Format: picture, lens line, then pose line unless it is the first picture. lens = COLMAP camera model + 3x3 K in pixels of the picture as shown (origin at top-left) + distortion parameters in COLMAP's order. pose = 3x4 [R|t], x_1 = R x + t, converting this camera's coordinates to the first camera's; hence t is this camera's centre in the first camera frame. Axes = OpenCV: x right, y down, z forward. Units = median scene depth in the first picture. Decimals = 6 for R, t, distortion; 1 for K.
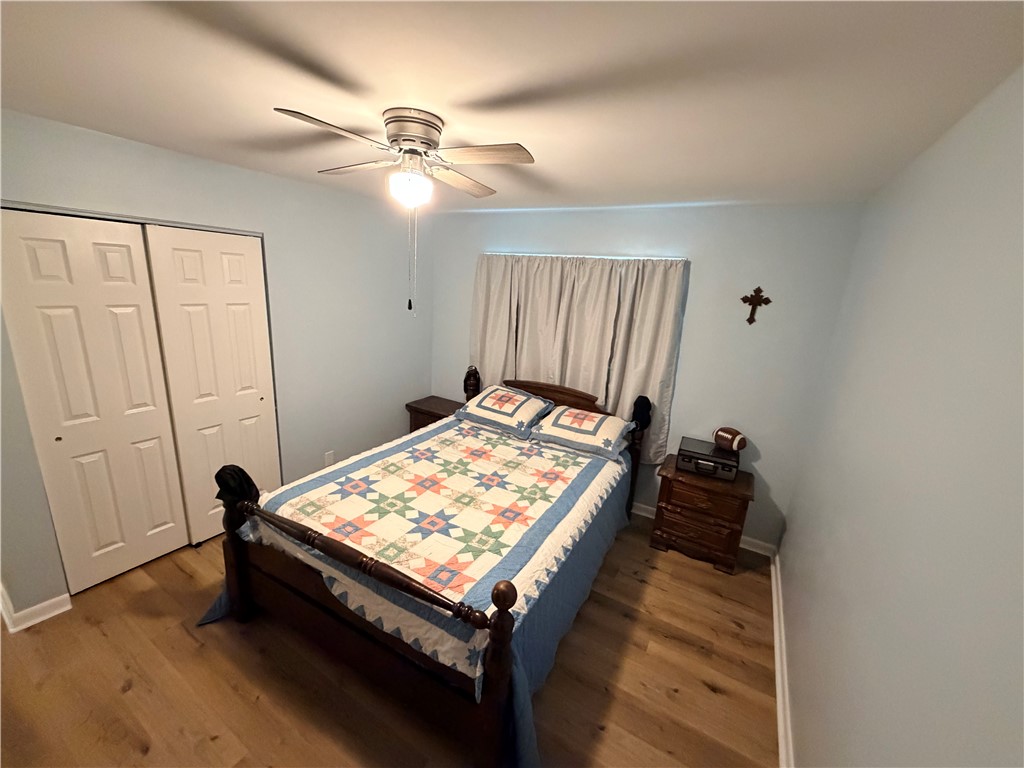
lens RADIAL K [[407.9, 0, 509.2], [0, 407.9, 385.2], [0, 0, 1]] dist [0.002052, 0.000234]
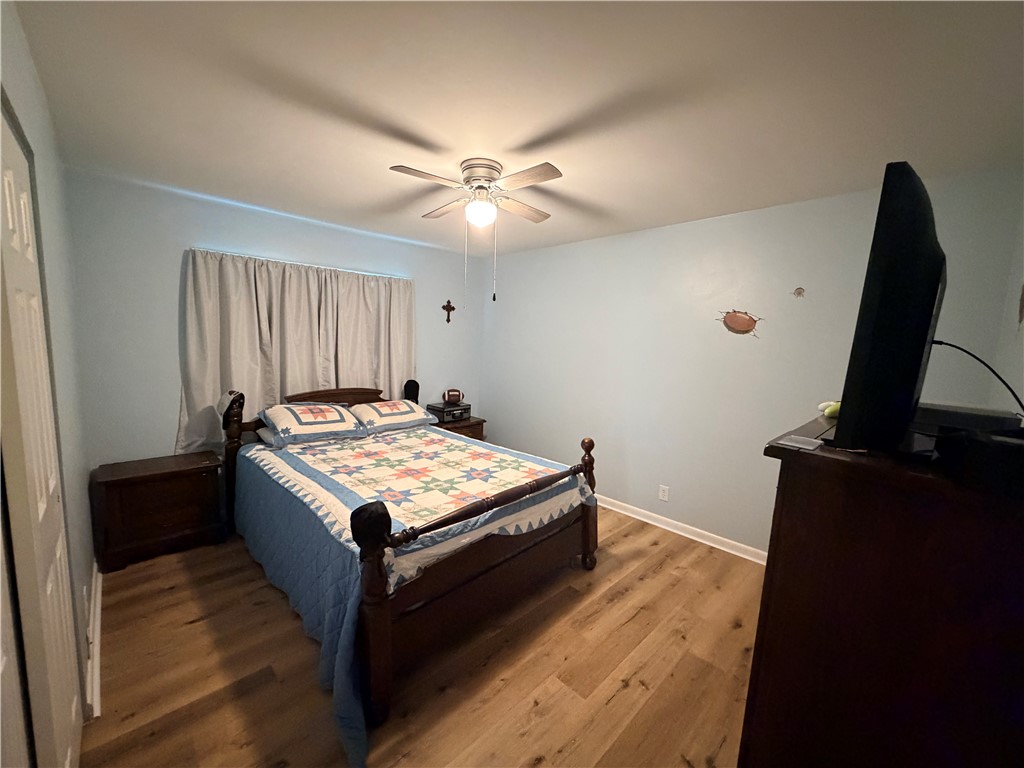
lens RADIAL K [[407.9, 0, 509.2], [0, 407.9, 385.2], [0, 0, 1]] dist [0.002052, 0.000234]
pose [[0.257606, -0.163832, 0.952260, -0.951355], [0.226335, 0.968334, 0.105369, -0.026289], [-0.939368, 0.188386, 0.286530, 0.367090]]
